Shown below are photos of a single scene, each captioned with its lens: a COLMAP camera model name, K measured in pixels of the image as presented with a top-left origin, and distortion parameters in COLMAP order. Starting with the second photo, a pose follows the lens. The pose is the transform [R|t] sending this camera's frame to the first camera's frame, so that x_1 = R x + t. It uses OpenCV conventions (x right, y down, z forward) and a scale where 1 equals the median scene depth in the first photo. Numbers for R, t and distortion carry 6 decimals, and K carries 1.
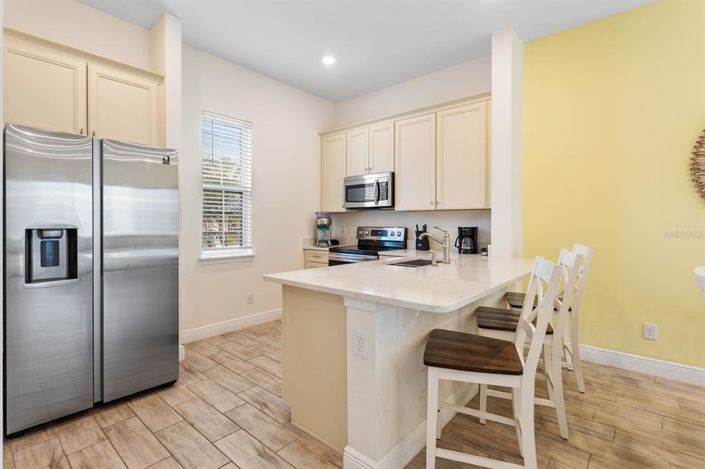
lens RADIAL K [[331.4, 0, 349.4], [0, 331.4, 229.1], [0, 0, 1]] dist [0.003885, 0.000839]
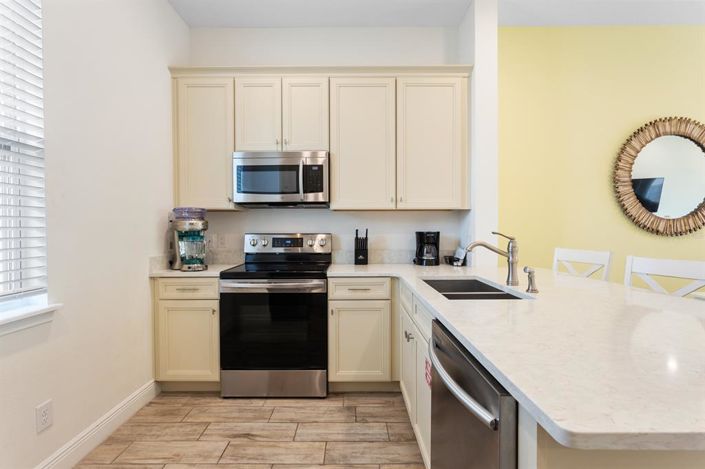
lens RADIAL K [[331.4, 0, 354.0], [0, 331.4, 233.5], [0, 0, 1]] dist [0.003885, 0.000839]
pose [[0.762023, -0.015084, 0.647374, -0.267703], [0.015281, 0.999869, 0.005310, -0.008484], [-0.647369, 0.005846, 0.762154, 0.452314]]
